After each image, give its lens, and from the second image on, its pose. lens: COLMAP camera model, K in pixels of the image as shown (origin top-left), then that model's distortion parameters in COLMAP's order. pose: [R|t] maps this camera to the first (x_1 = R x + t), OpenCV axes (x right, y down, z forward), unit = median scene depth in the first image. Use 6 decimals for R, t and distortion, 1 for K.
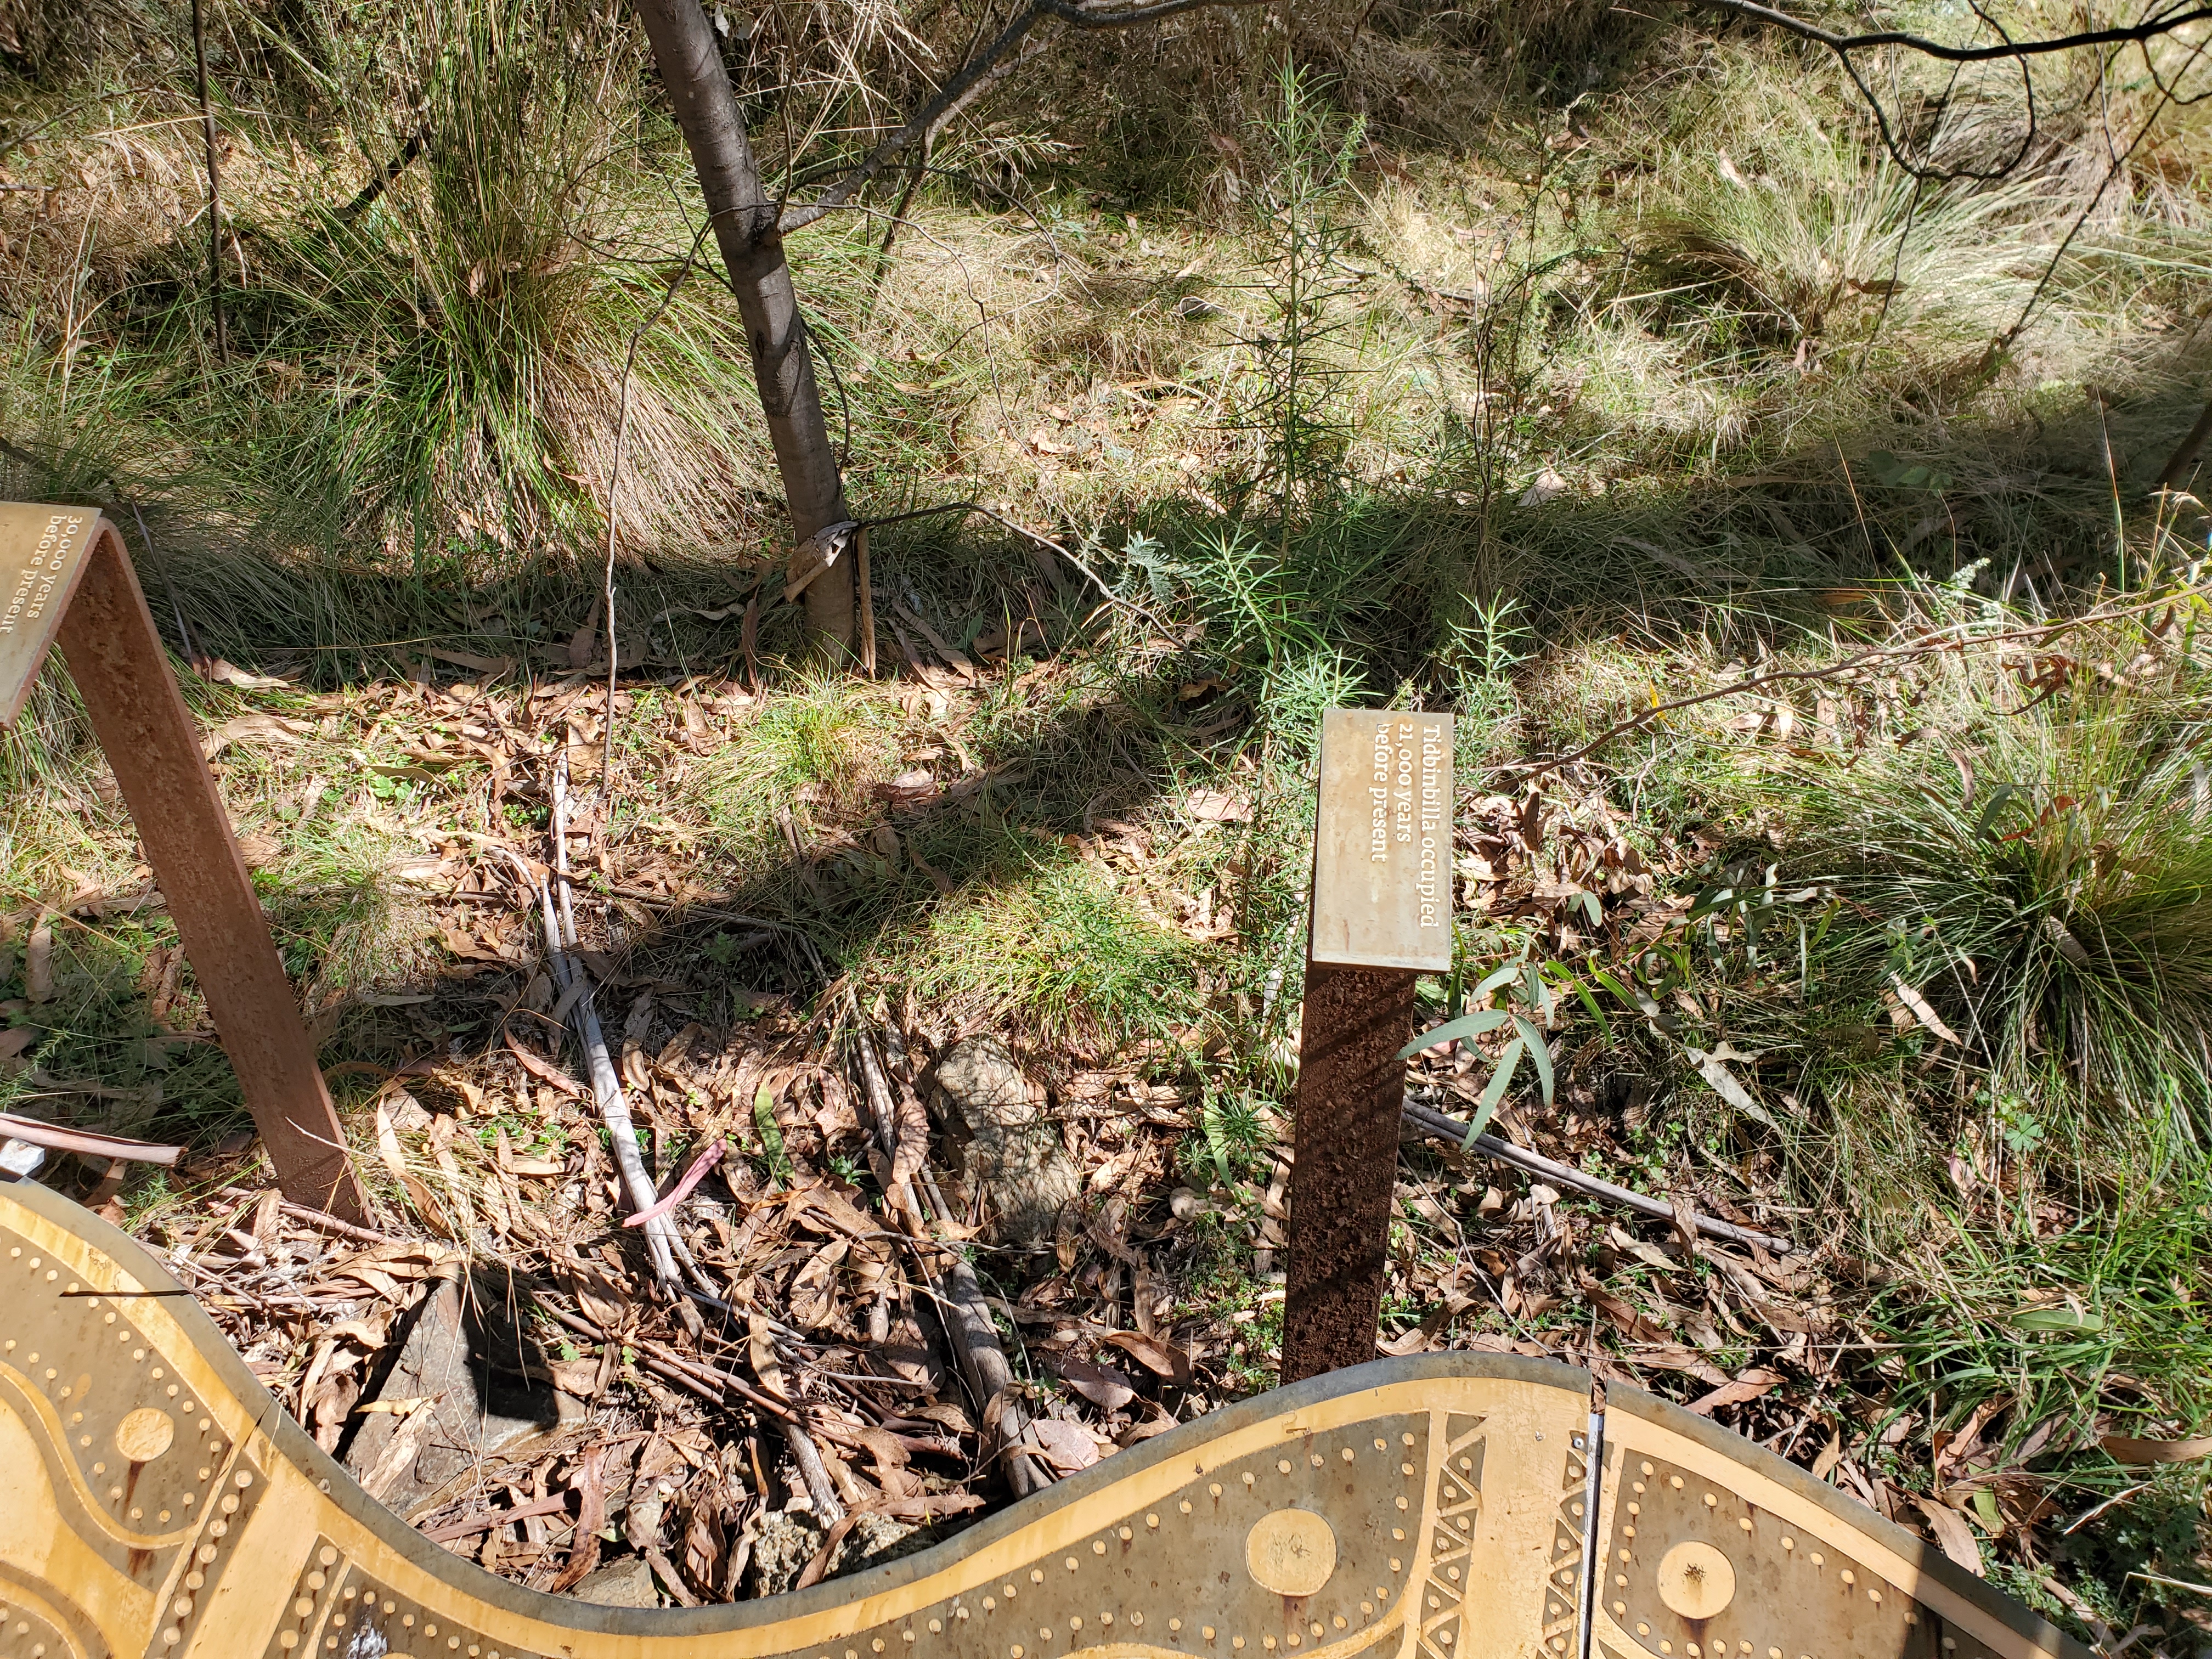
lens RADIAL K [[1725.1, 0, 1105.2], [0, 1725.1, 818.1], [0, 0, 1]] dist [0.028112, -0.009559]
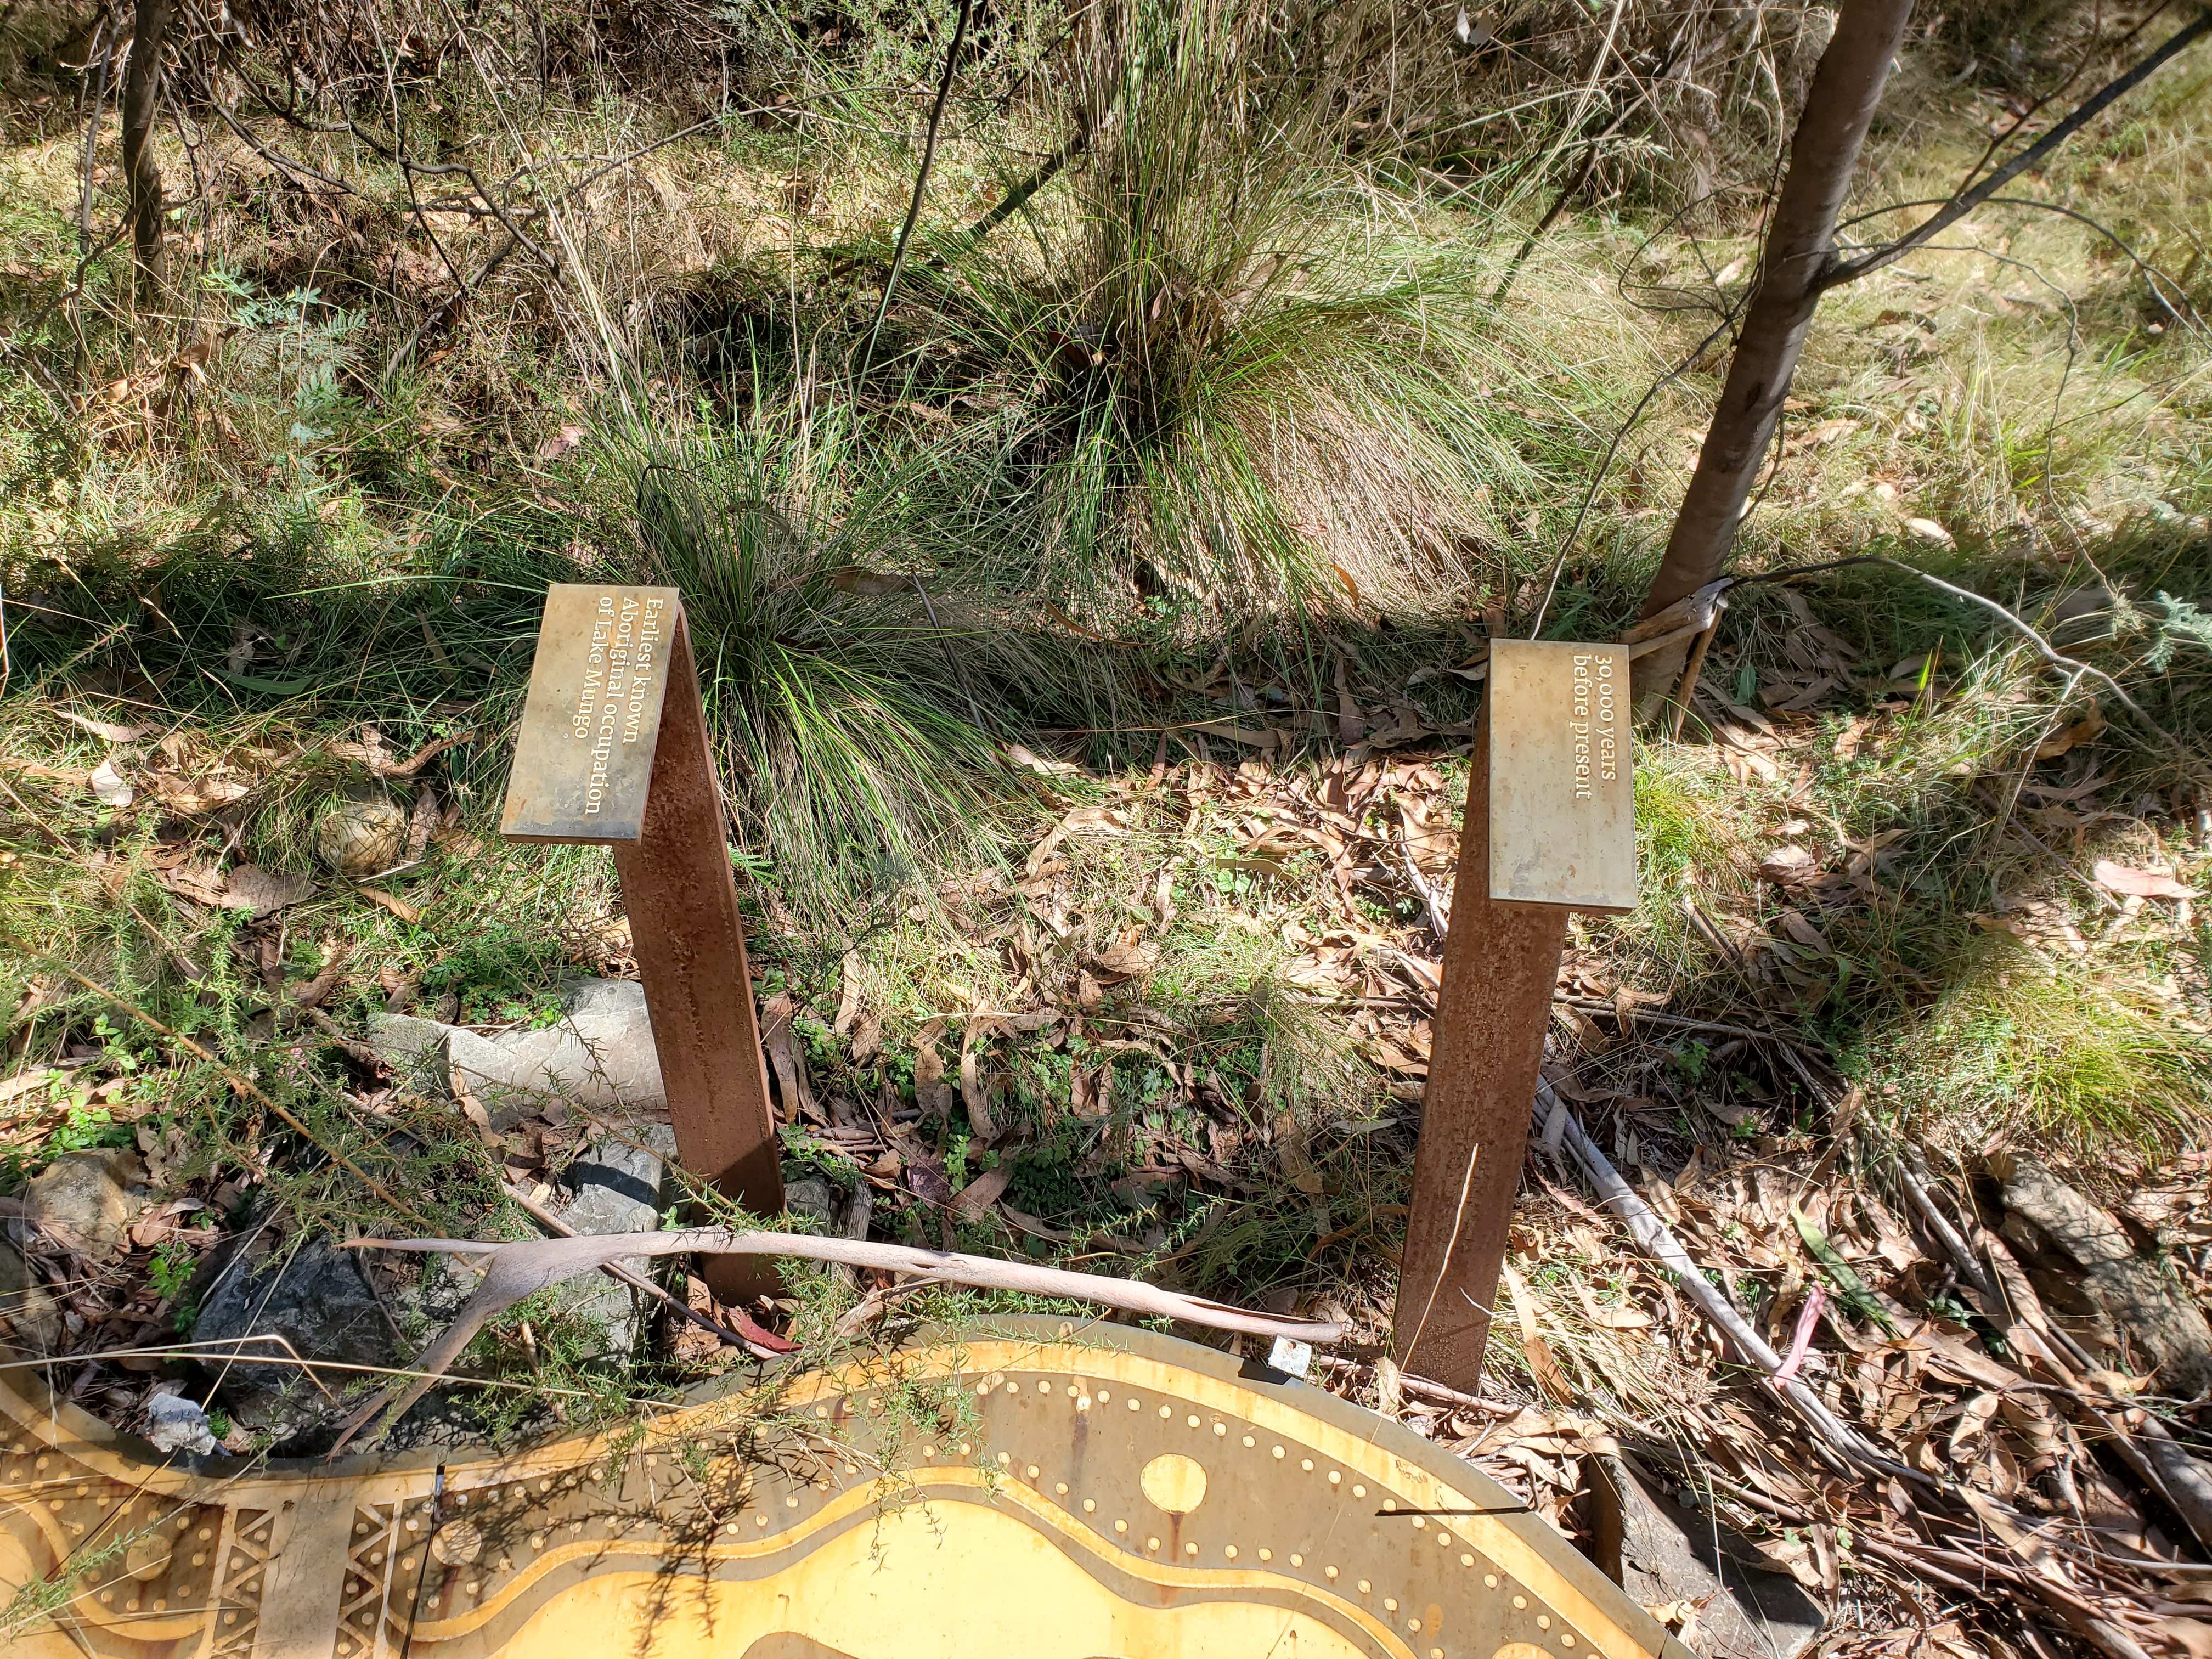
lens RADIAL K [[1725.1, 0, 1020.8], [0, 1725.1, 858.6], [0, 0, 1]] dist [0.028112, -0.009559]
pose [[0.999261, -0.025889, 0.028420, -0.650705], [0.024610, 0.998707, 0.044471, -0.087027], [-0.029535, -0.043739, 0.998606, 0.106300]]
